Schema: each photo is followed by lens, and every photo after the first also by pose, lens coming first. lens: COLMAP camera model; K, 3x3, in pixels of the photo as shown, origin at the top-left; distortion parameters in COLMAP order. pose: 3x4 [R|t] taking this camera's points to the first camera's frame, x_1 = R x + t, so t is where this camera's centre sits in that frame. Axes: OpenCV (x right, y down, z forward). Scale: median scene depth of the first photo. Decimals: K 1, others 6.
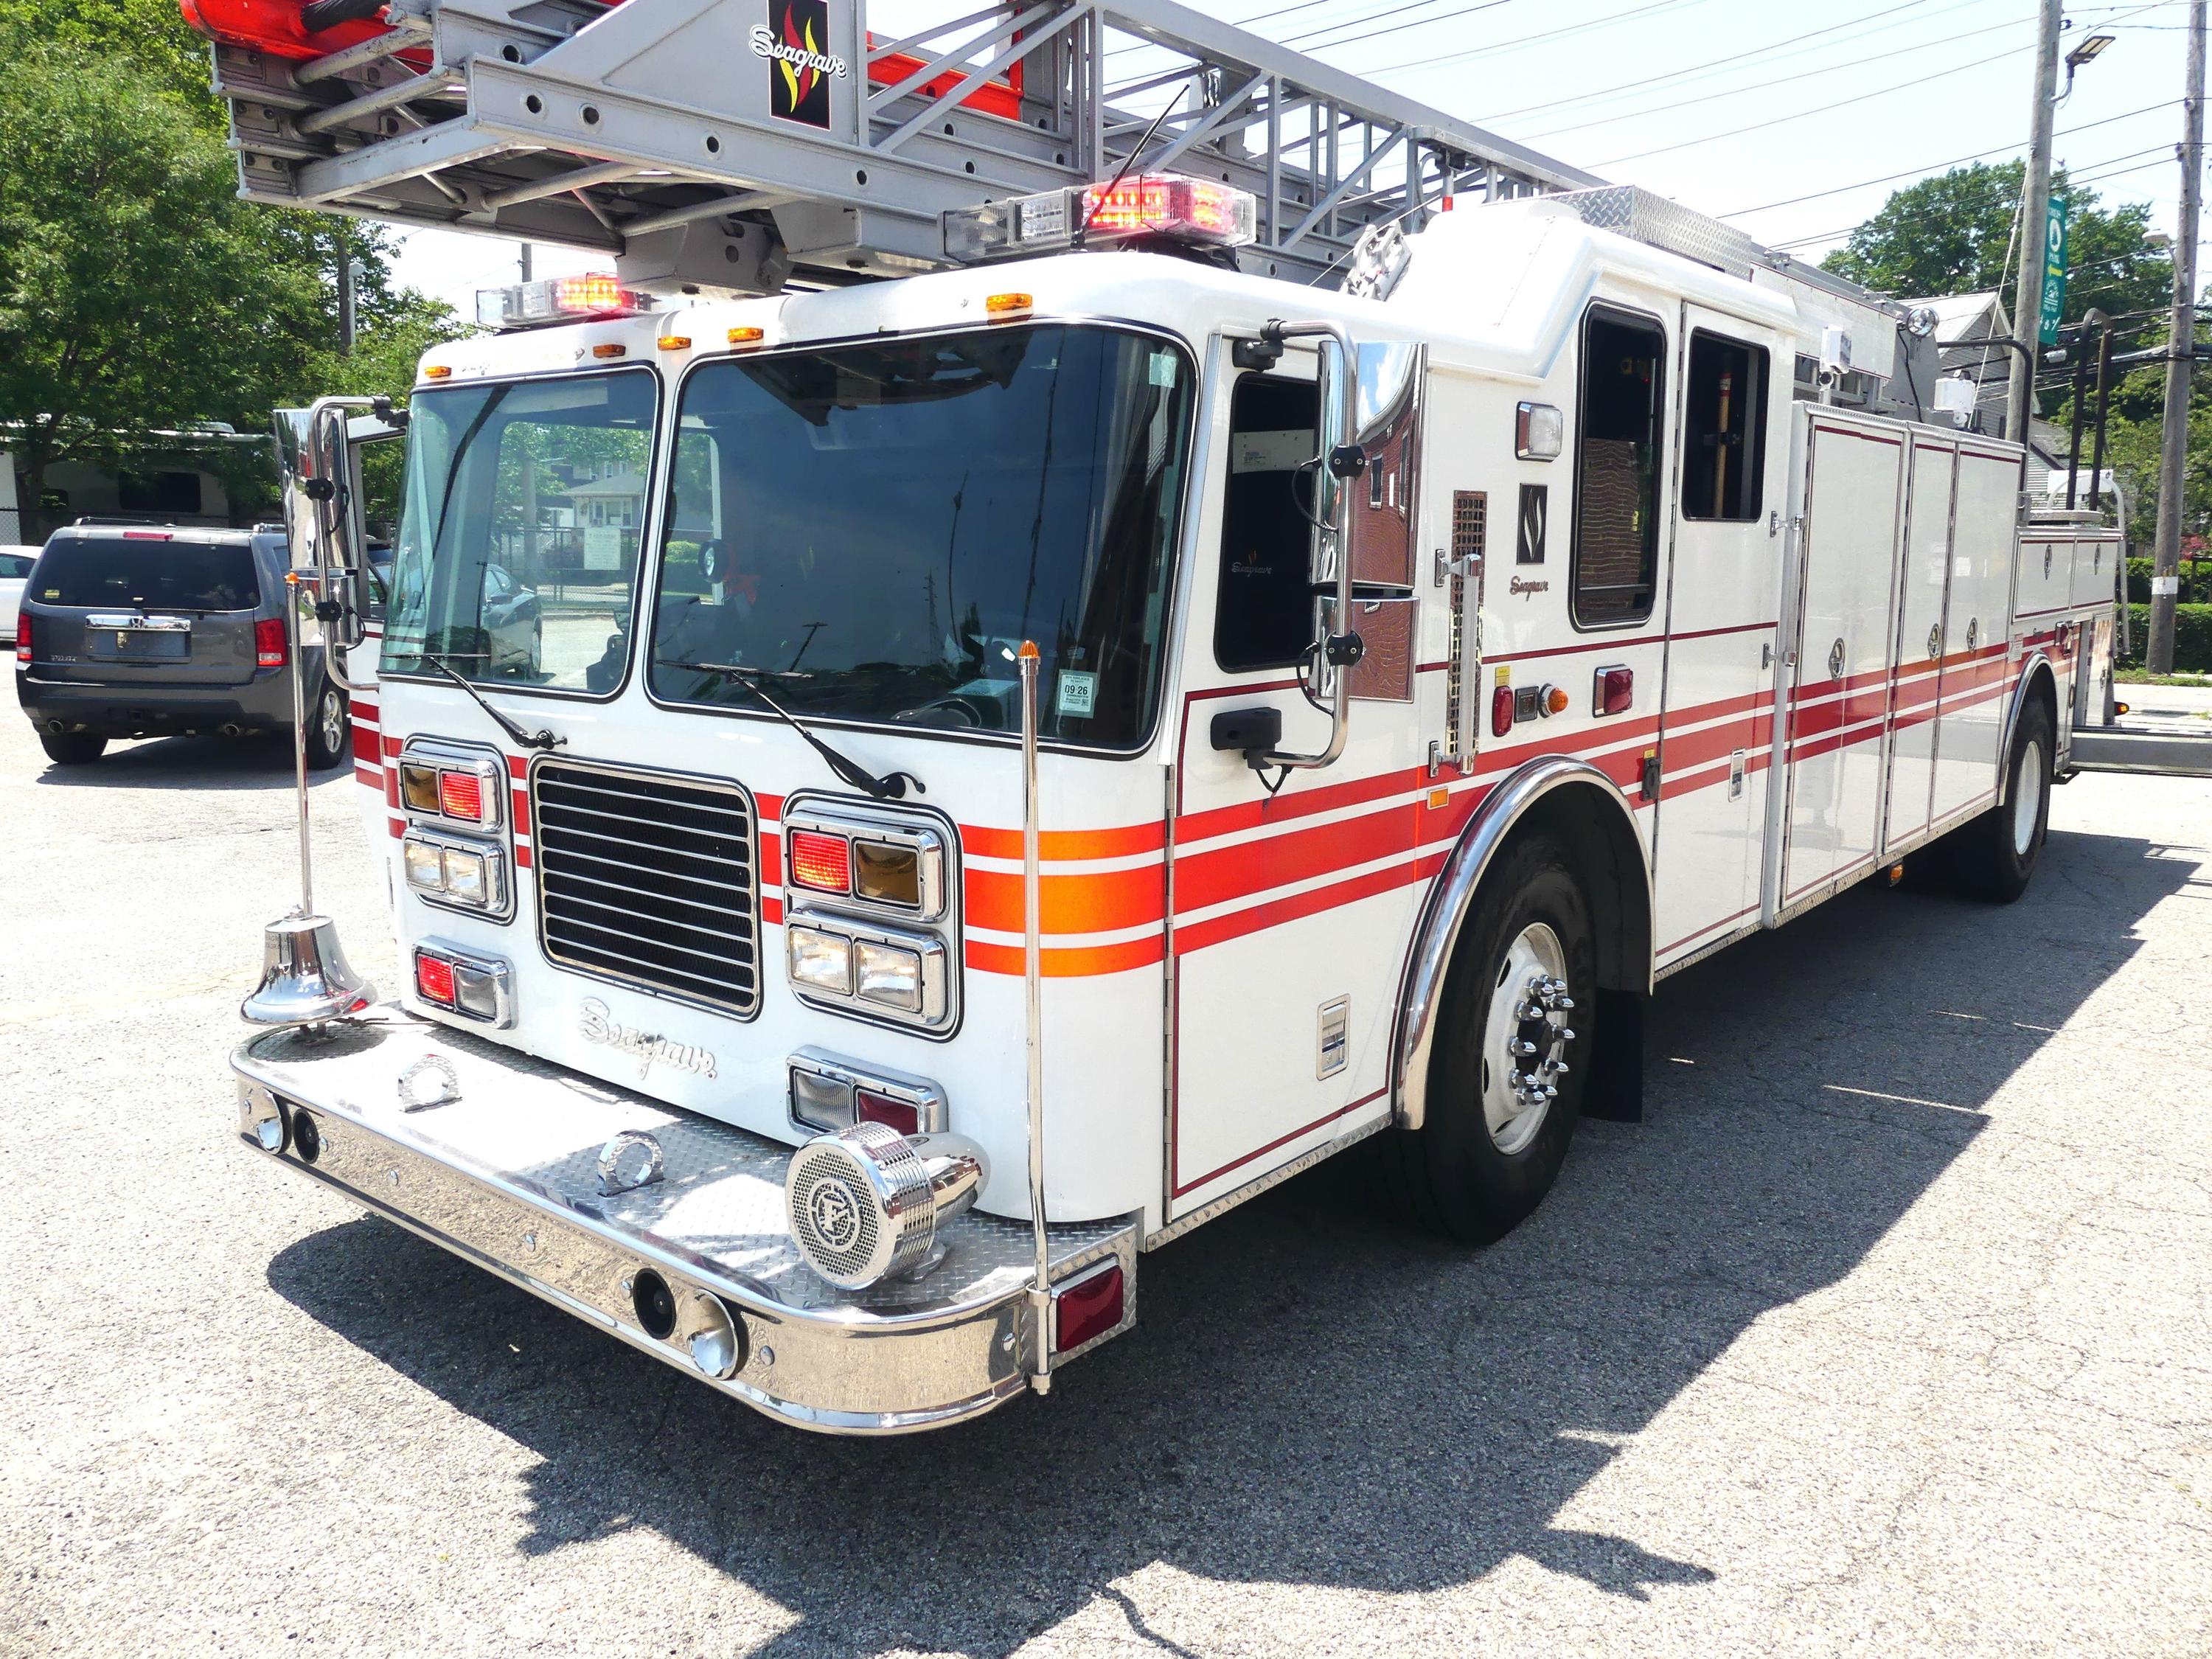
lens RADIAL K [[1615.5, 0, 1176.2], [0, 1615.5, 819.4], [0, 0, 1]] dist [-0.011669, 0.021291]
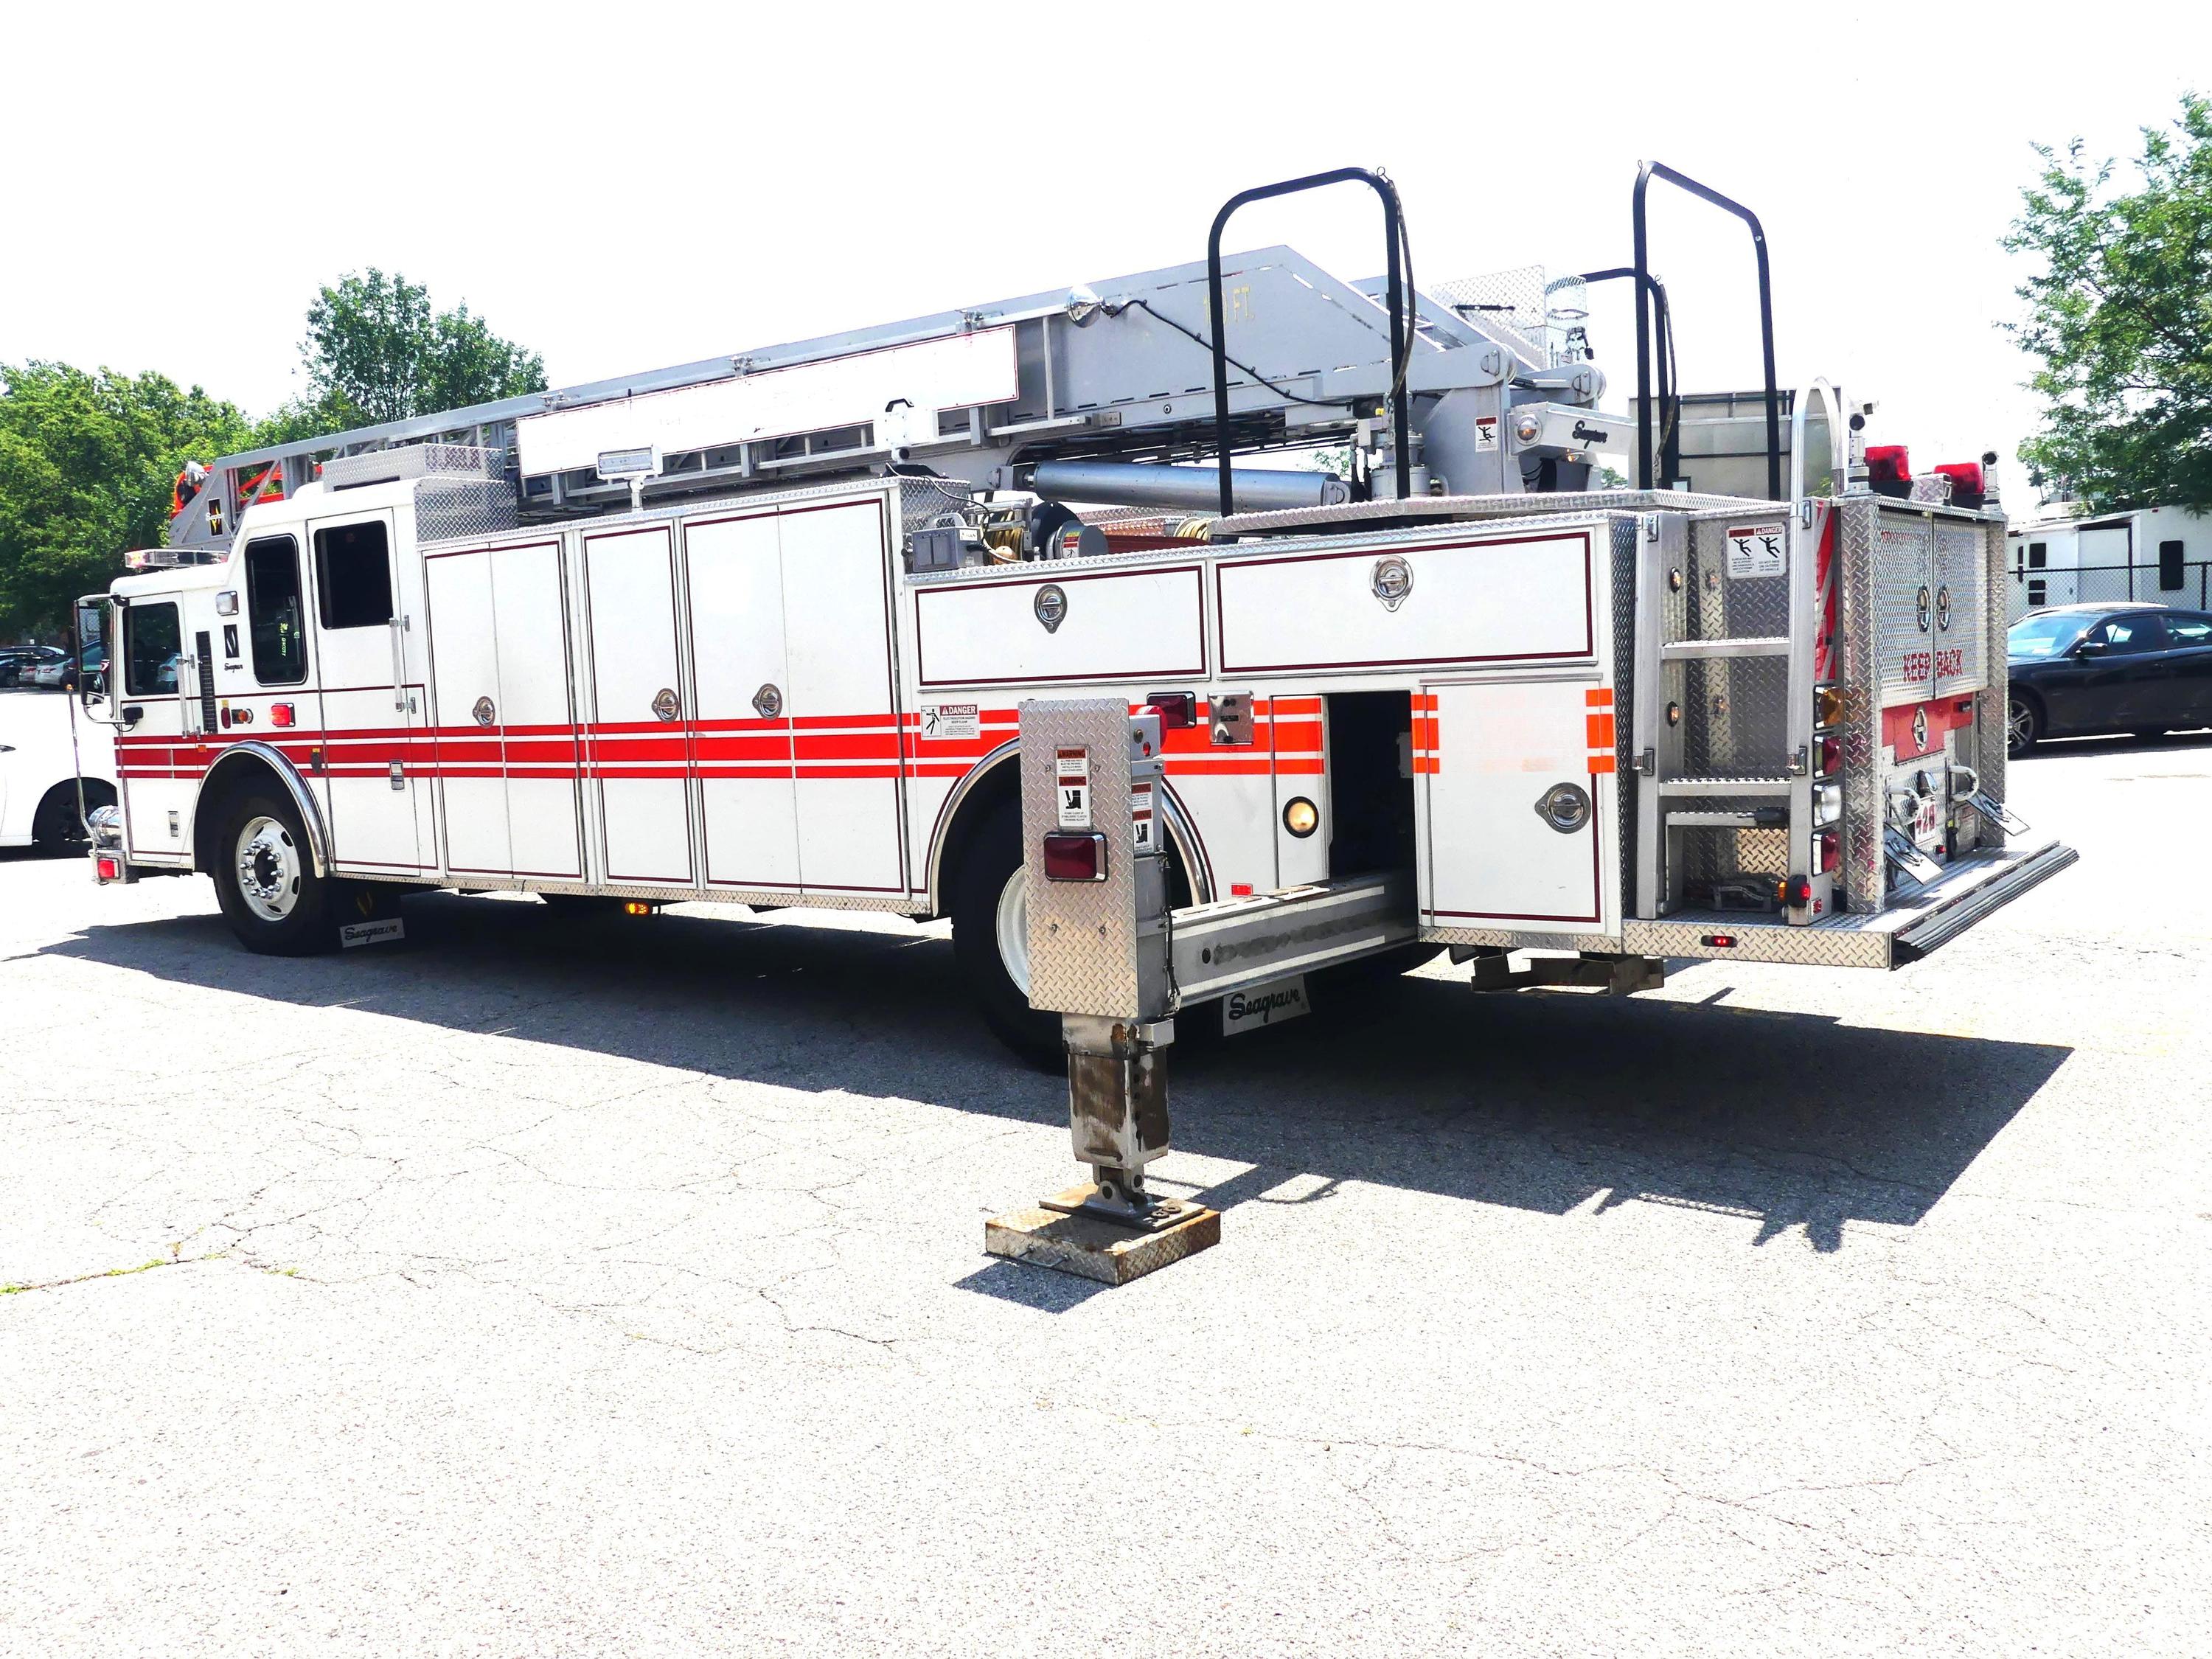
lens RADIAL K [[1860.0, 0, 1104.7], [0, 1860.0, 833.1], [0, 0, 1]] dist [-0.001998, 0.003241]
pose [[0.028427, 0.097027, -0.994876, 3.226452], [-0.119791, 0.988436, 0.092976, -0.333050], [0.992392, 0.116534, 0.039721, 2.350571]]
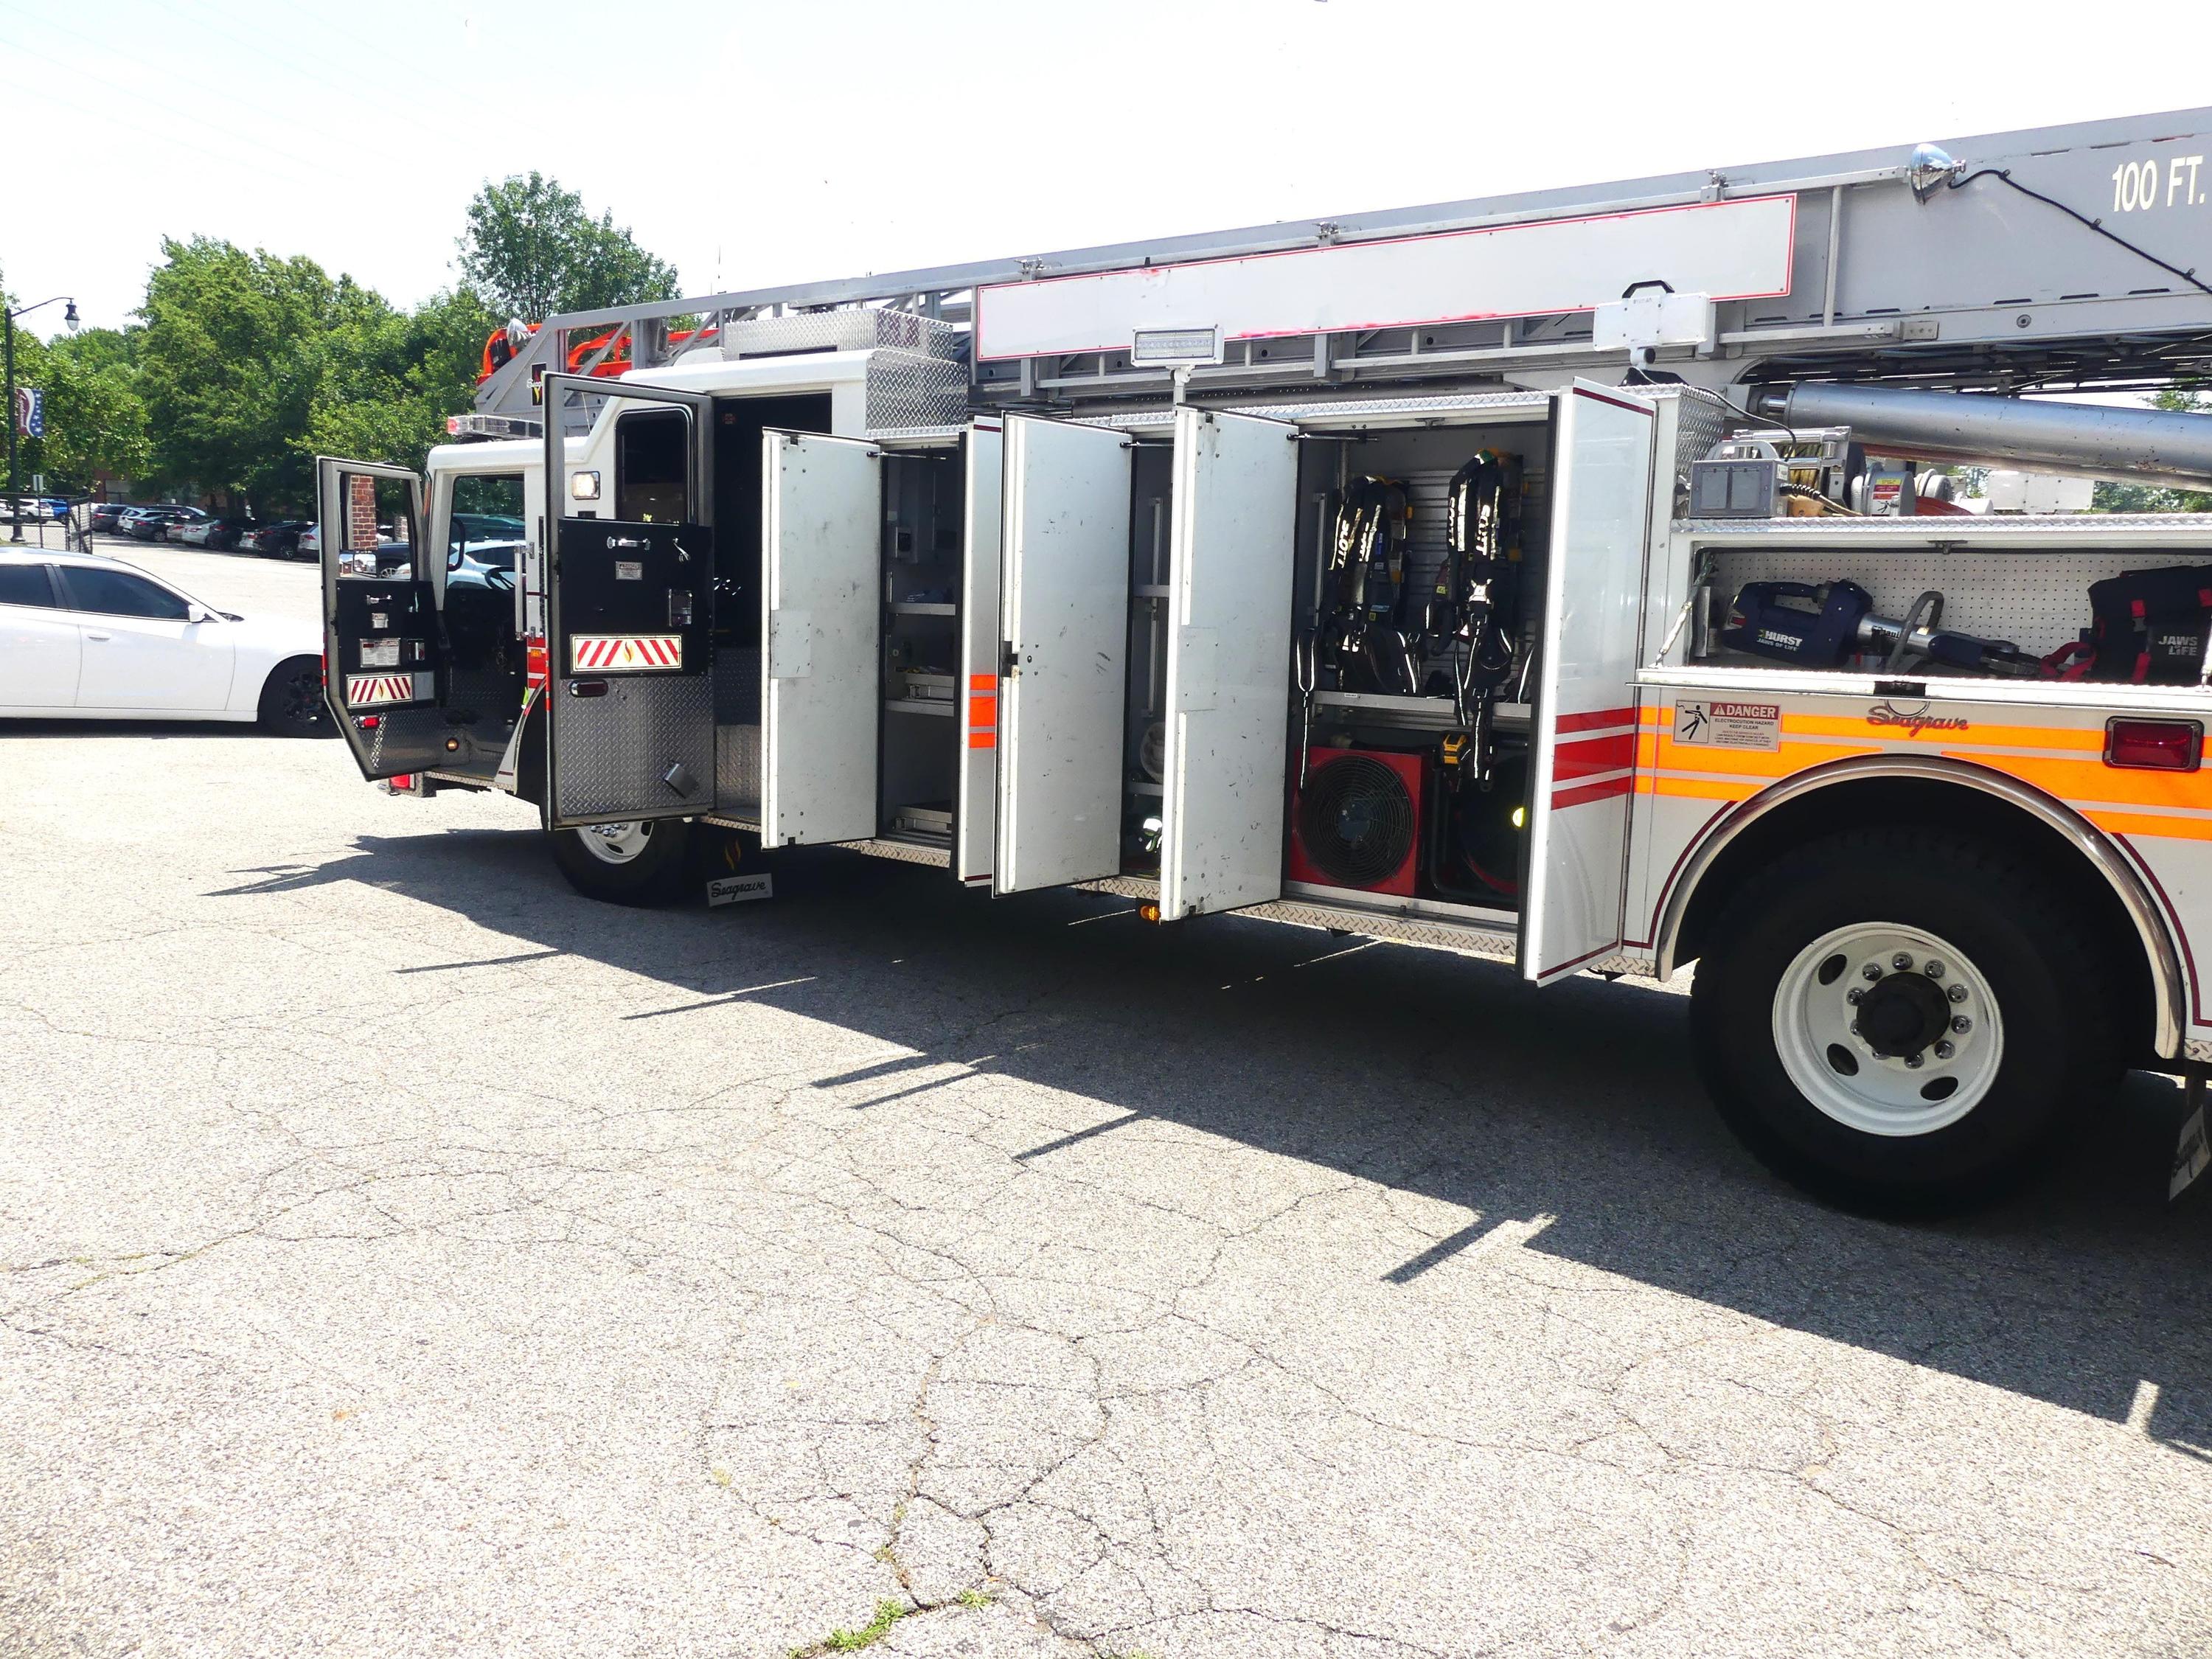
lens RADIAL K [[1681.8, 0, 1071.1], [0, 1681.8, 798.0], [0, 0, 1]] dist [0.004448, 0.003246]
pose [[0.001352, 0.126835, -0.991923, 2.516418], [-0.197524, 0.972415, 0.124071, -0.252142], [0.980297, 0.195761, 0.026367, 1.707815]]
